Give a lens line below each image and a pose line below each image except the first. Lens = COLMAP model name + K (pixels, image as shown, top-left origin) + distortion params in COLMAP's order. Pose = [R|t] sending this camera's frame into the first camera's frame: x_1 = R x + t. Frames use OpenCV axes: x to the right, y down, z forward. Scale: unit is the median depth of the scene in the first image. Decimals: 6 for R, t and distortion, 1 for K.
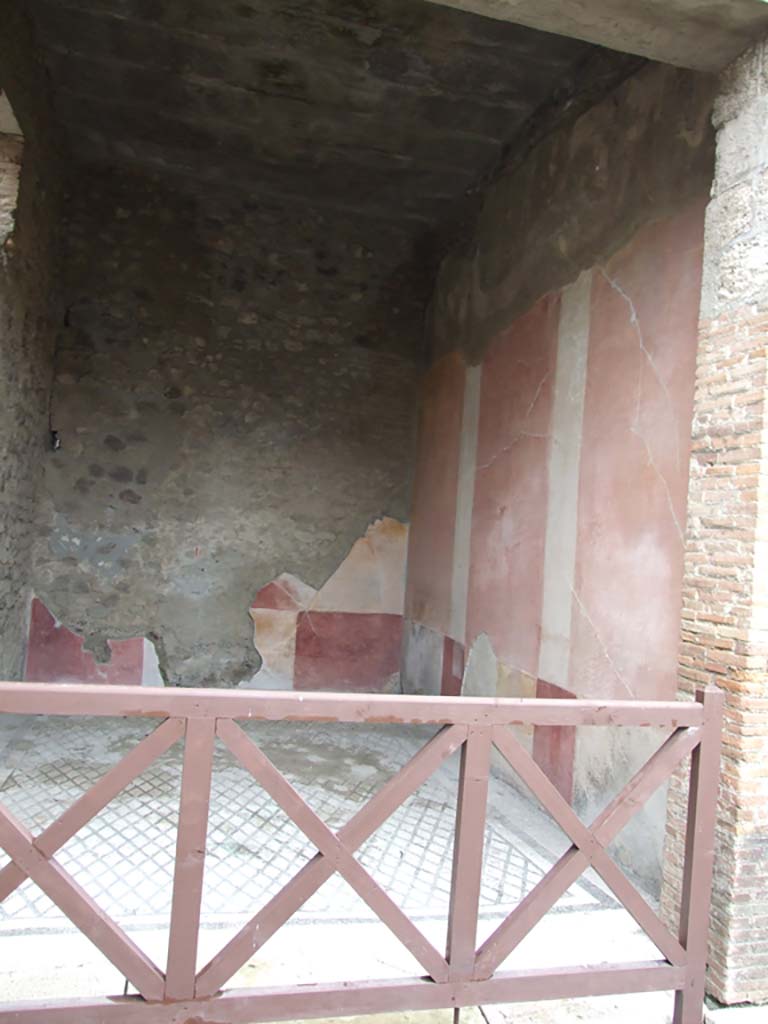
lens RADIAL K [[896.9, 0, 455.8], [0, 896.9, 510.4], [0, 0, 1]] dist [-0.035637, -0.002913]
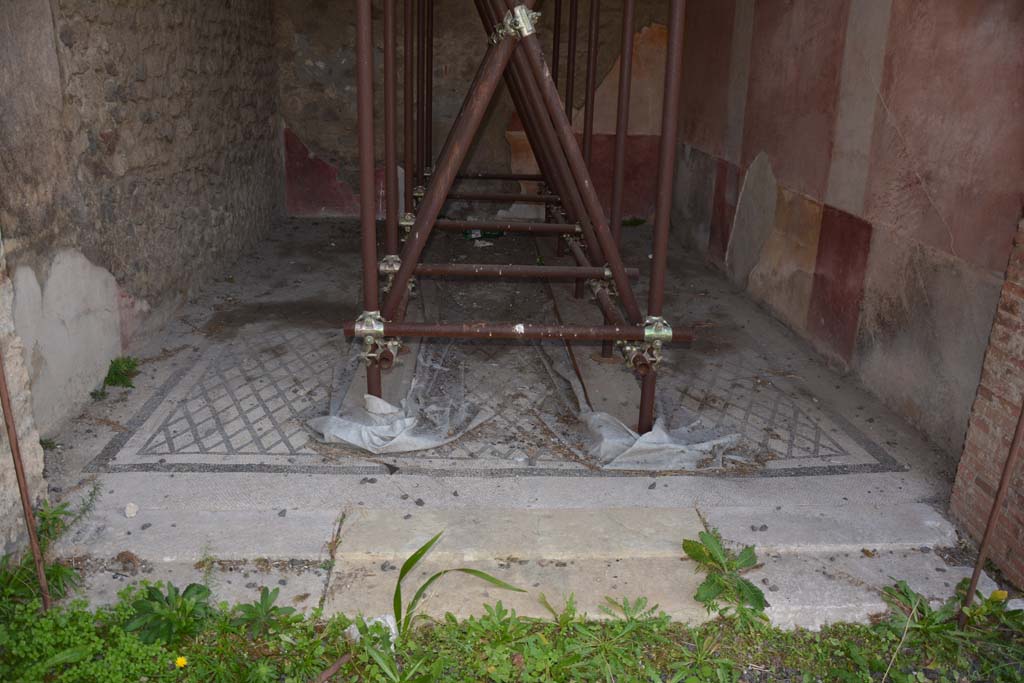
lens RADIAL K [[933.2, 0, 505.3], [0, 933.2, 401.3], [0, 0, 1]] dist [-0.179185, 0.214301]
pose [[0.970857, 0.047031, -0.235001, 0.006229], [0.045250, 0.926947, 0.372452, 0.017880], [0.235351, -0.372232, 0.897805, 0.062910]]
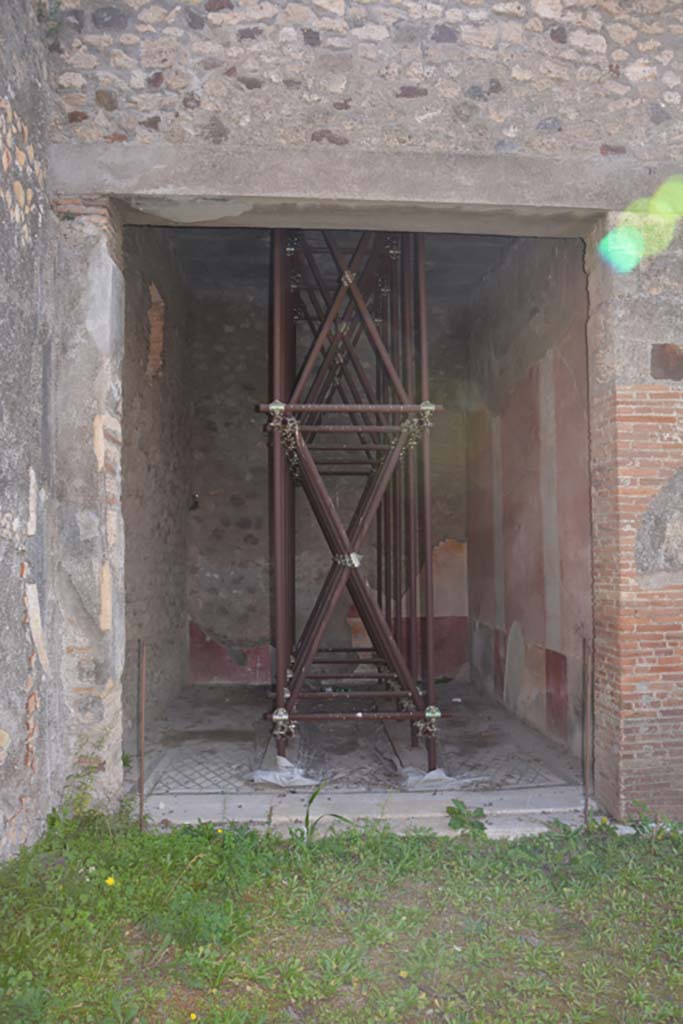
lens RADIAL K [[804.8, 0, 341.5], [0, 804.8, 512.0], [0, 0, 1]] dist [-0.158886, 0.125813]
pose [[0.968021, -0.089889, -0.234211, 0.058382], [0.083099, 0.995789, -0.038721, 0.001309], [0.236705, 0.018020, 0.971414, -0.155949]]
